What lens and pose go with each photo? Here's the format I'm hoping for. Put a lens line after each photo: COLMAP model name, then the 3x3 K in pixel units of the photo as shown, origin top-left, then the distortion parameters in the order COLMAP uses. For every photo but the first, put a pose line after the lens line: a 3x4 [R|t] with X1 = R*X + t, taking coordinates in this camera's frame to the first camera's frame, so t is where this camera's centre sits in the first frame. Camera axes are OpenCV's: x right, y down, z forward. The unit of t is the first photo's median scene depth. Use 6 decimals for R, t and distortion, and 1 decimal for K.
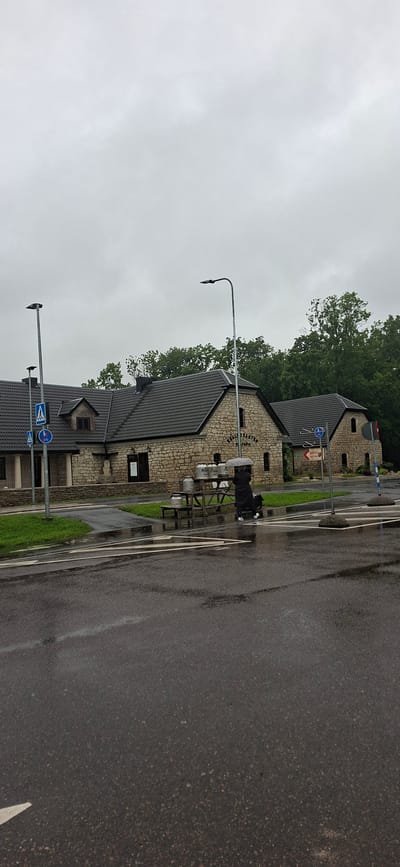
lens RADIAL K [[600.0, 0, 200.0], [0, 600.0, 433.5], [0, 0, 1]] dist [0.099345, 0.000612]
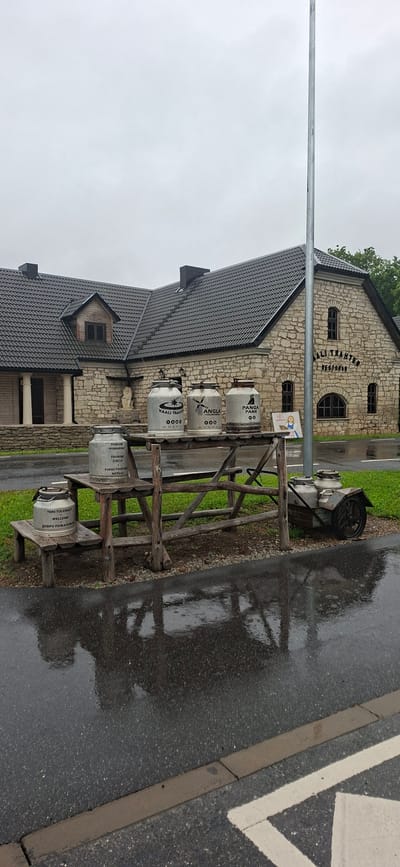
lens RADIAL K [[600.0, 0, 200.0], [0, 600.0, 433.5], [0, 0, 1]] dist [0.099345, 0.000612]
pose [[0.986660, 0.046896, -0.155892, 0.034637], [-0.030033, 0.993608, 0.108819, 0.020565], [0.159999, -0.102685, 0.981762, 0.355609]]
